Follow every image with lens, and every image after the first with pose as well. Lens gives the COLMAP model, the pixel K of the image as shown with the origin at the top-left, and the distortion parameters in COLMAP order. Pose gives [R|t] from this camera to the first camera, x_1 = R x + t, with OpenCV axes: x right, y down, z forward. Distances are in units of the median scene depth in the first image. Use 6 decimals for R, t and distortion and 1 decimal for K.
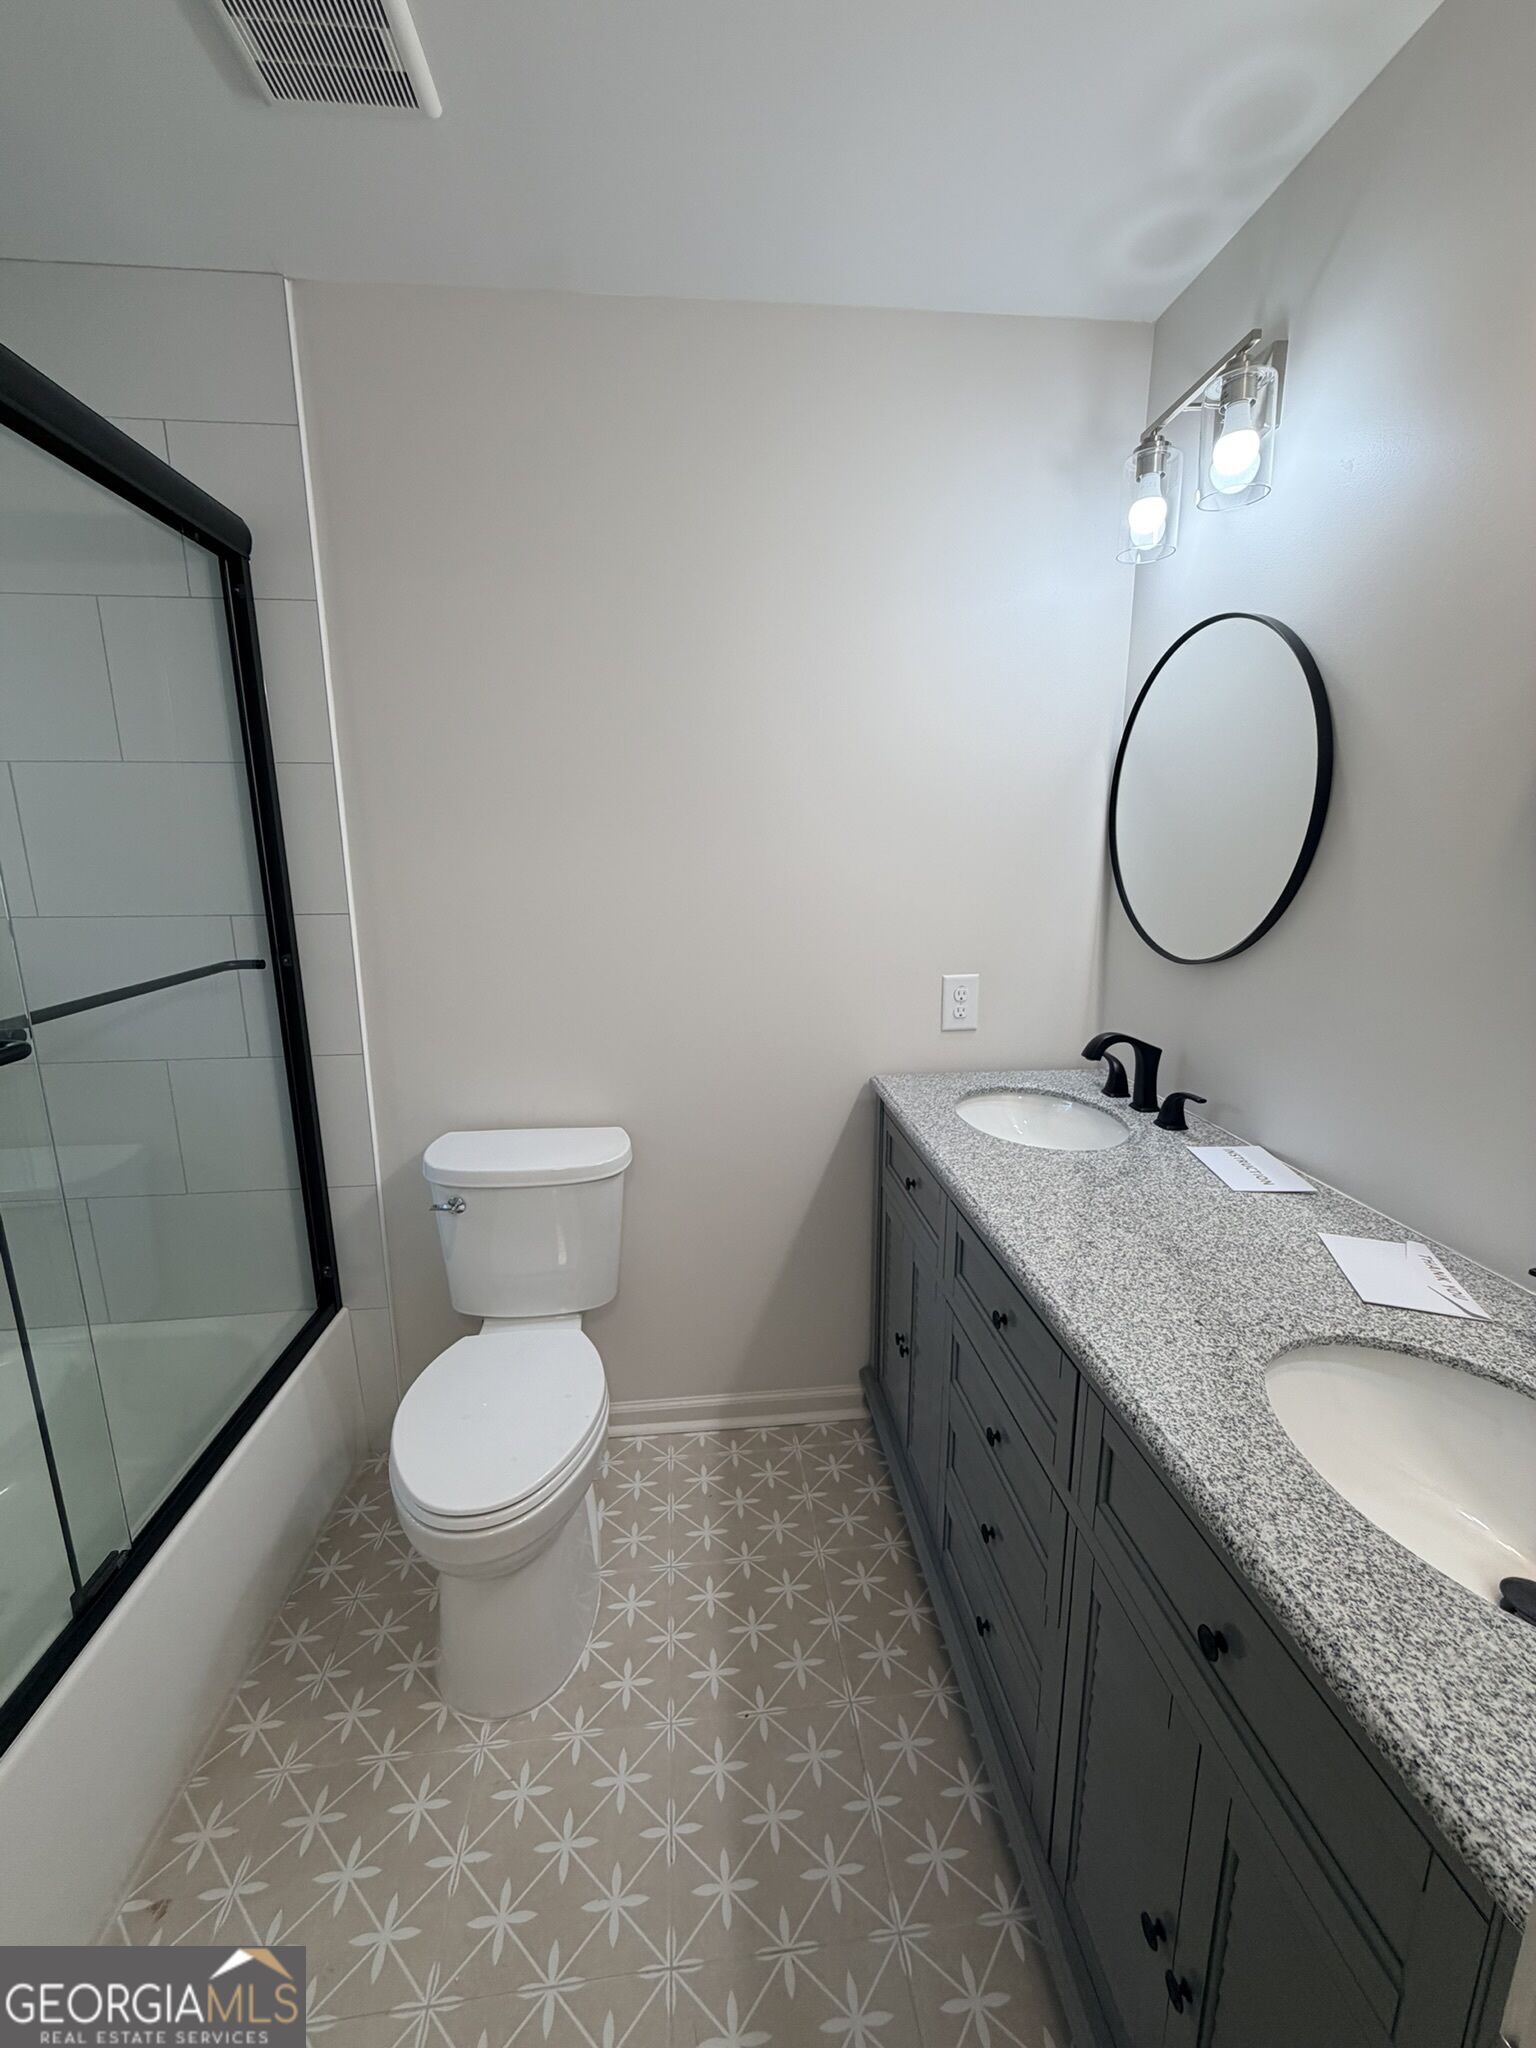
lens RADIAL K [[821.1, 0, 771.8], [0, 821.1, 1023.8], [0, 0, 1]] dist [0.002871, 0.000983]
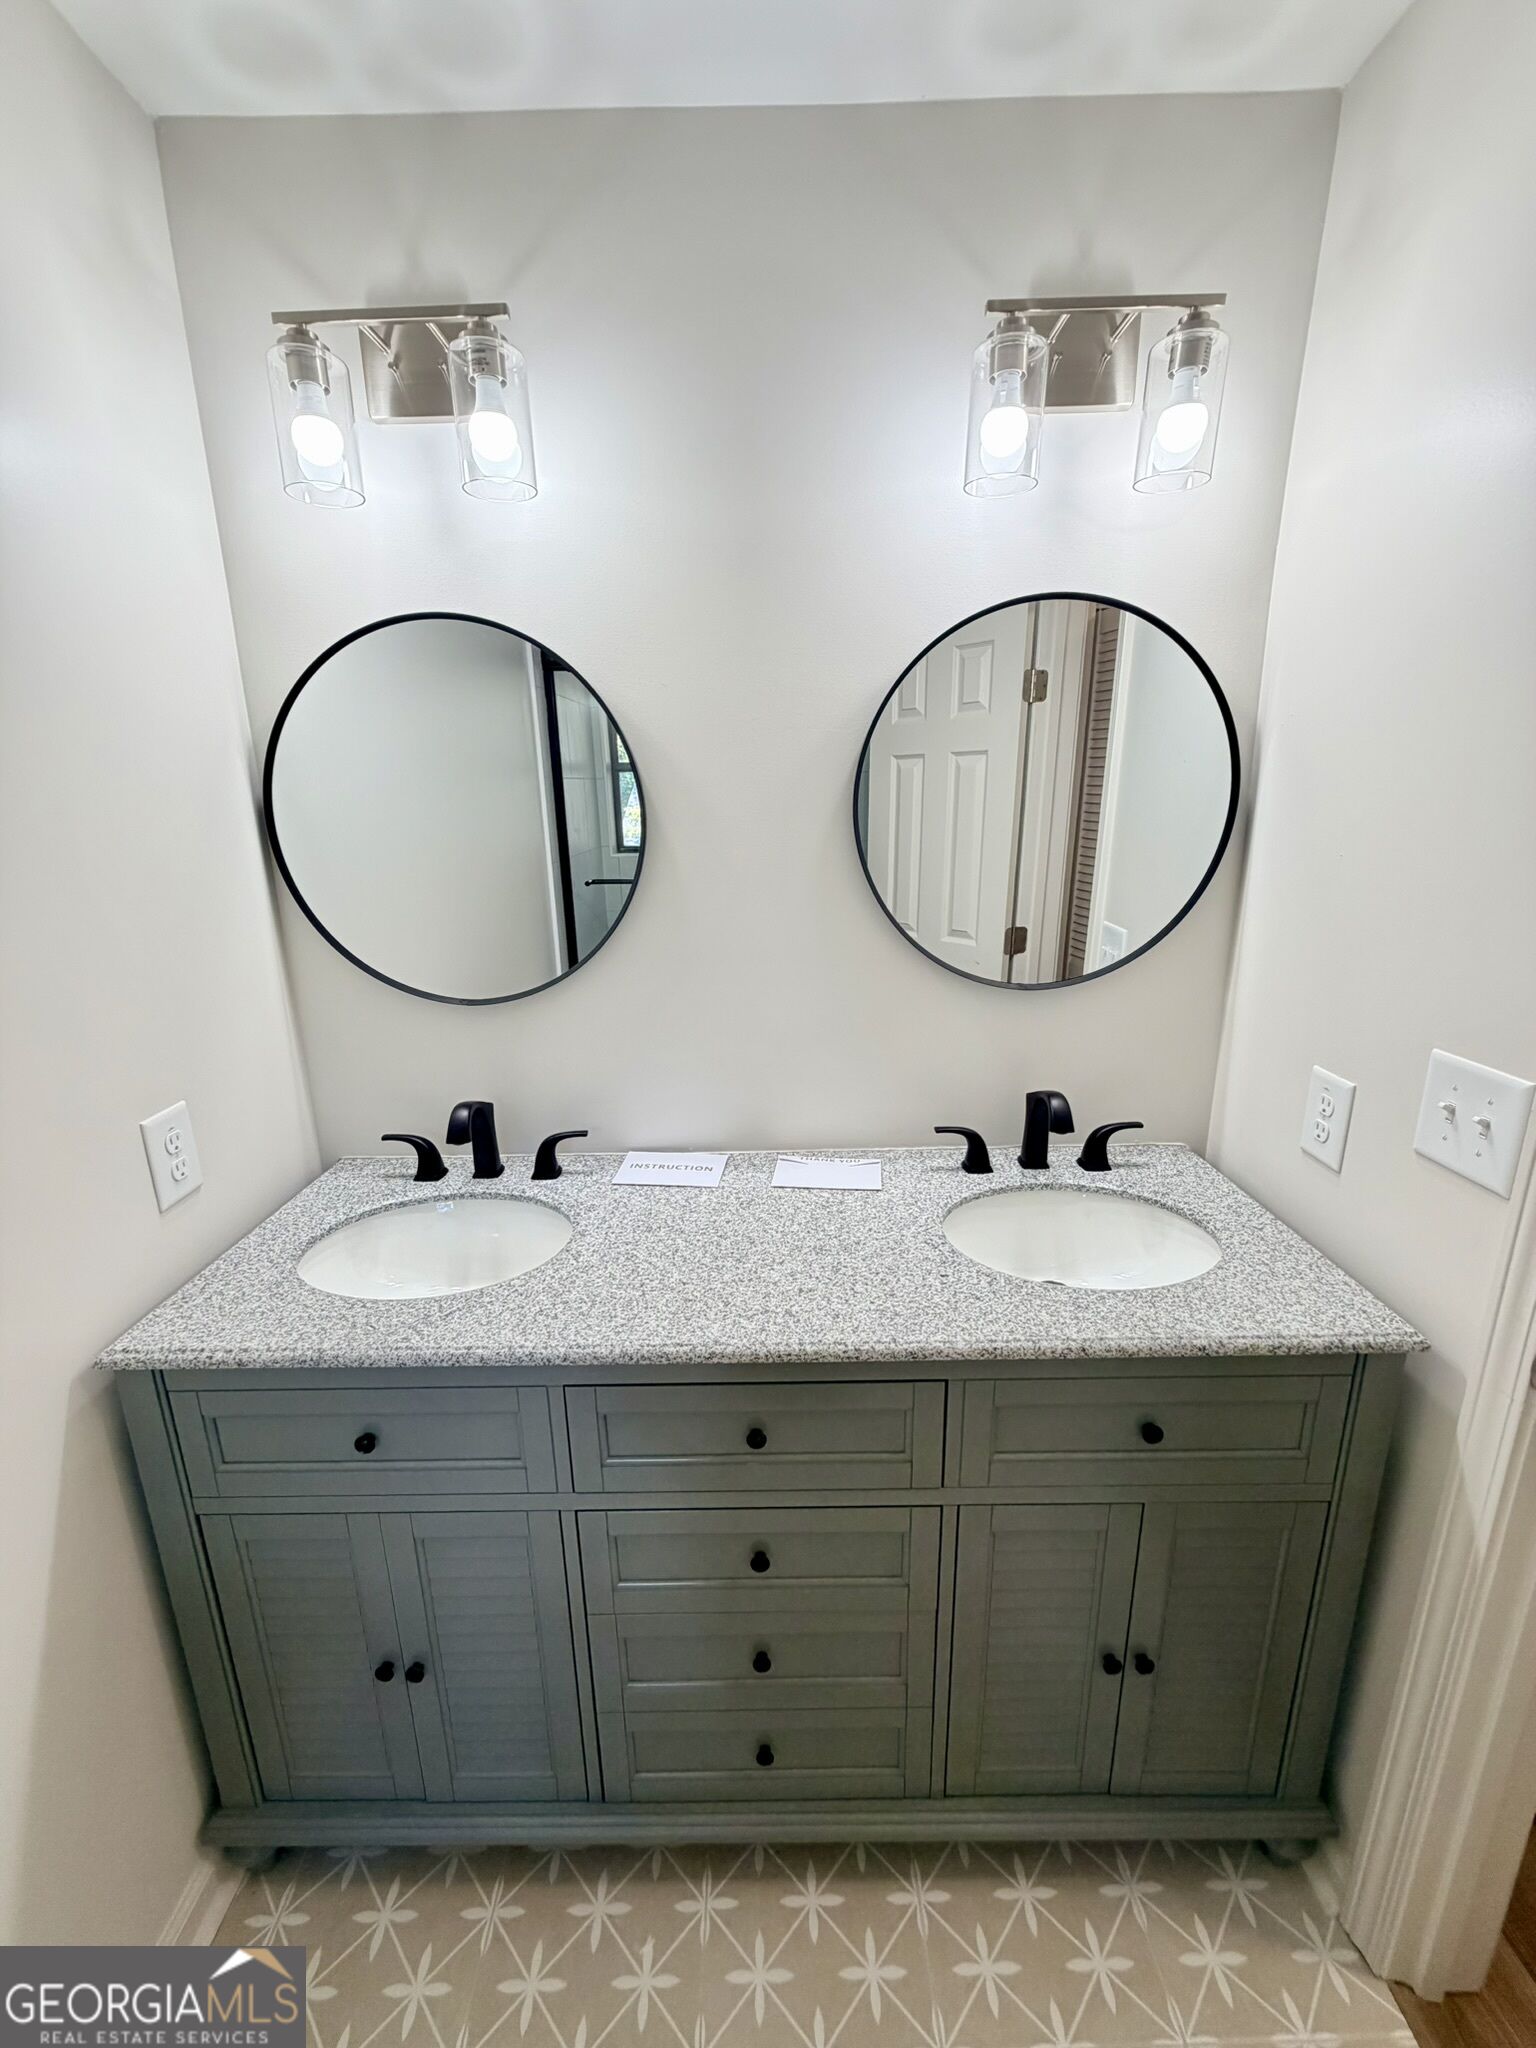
lens RADIAL K [[821.1, 0, 766.9], [0, 821.1, 1016.5], [0, 0, 1]] dist [0.002871, 0.000983]
pose [[0.100134, -0.246589, 0.963933, -0.373127], [0.225917, 0.949133, 0.219334, -0.208423], [-0.968986, 0.195806, 0.150750, 0.637830]]
